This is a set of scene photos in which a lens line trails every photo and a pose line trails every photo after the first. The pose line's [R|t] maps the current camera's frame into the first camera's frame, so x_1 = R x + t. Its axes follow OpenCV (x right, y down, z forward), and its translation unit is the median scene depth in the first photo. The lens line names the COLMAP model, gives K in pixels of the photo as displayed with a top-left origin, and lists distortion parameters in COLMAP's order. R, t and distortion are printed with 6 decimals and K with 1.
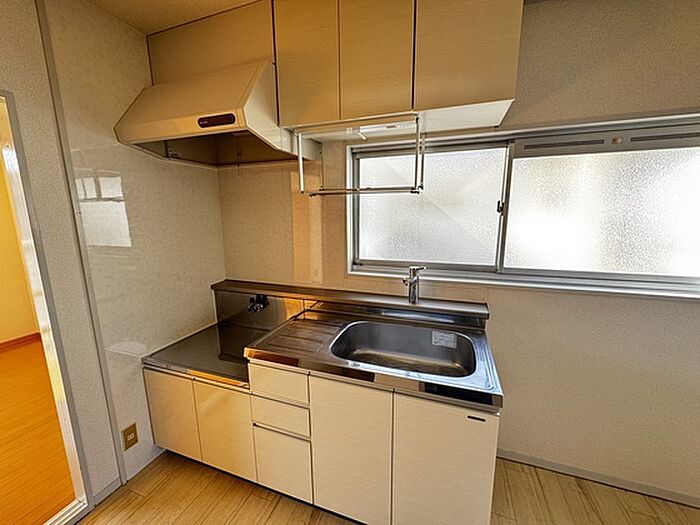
lens RADIAL K [[280.1, 0, 352.1], [0, 280.1, 261.4], [0, 0, 1]] dist [-0.003325, -0.000329]
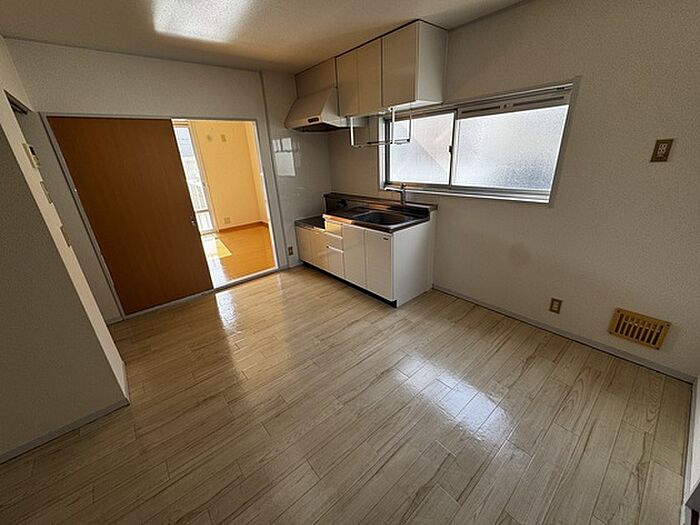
lens RADIAL K [[280.1, 0, 352.1], [0, 280.1, 261.4], [0, 0, 1]] dist [-0.003325, -0.000329]
pose [[0.867316, 0.144432, -0.476343, 0.908323], [-0.040579, 0.974308, 0.221535, 0.124101], [0.496102, -0.172811, 0.850893, -0.900273]]
